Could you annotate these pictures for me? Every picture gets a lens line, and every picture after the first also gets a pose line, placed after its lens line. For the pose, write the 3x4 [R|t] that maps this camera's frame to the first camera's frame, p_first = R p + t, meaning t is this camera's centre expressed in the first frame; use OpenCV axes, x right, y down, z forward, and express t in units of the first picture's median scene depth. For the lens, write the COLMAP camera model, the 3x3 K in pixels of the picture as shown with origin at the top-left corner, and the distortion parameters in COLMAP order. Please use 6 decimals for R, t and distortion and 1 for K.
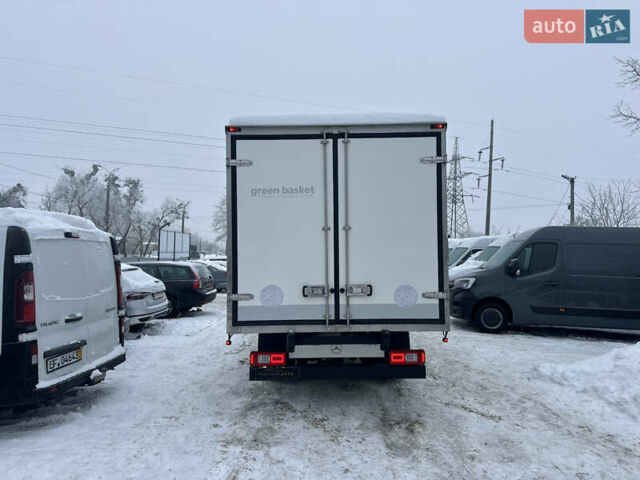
lens RADIAL K [[449.5, 0, 320.0], [0, 449.5, 240.0], [0, 0, 1]] dist [0.162529, -0.238077]
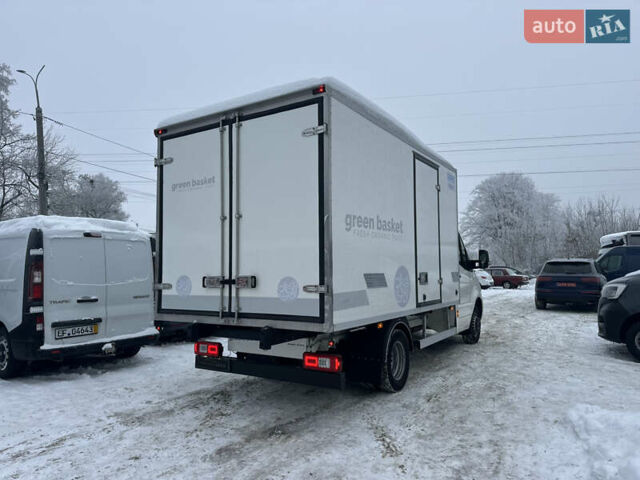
lens RADIAL K [[449.5, 0, 320.0], [0, 449.5, 240.0], [0, 0, 1]] dist [0.162529, -0.238077]
pose [[0.832131, -0.030478, -0.553741, 0.729818], [0.019328, 0.999476, -0.025965, 0.051864], [0.554242, 0.010904, 0.832284, 0.301913]]
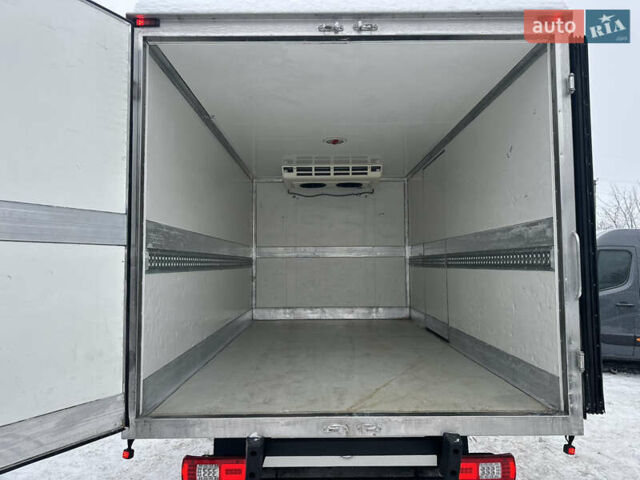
lens RADIAL K [[449.5, 0, 320.0], [0, 449.5, 240.0], [0, 0, 1]] dist [0.162529, -0.238077]
pose [[0.999967, 0.006583, -0.004780, 0.006104], [-0.006634, 0.999918, -0.010930, 0.000086], [0.004708, 0.010962, 0.999929, 0.501651]]
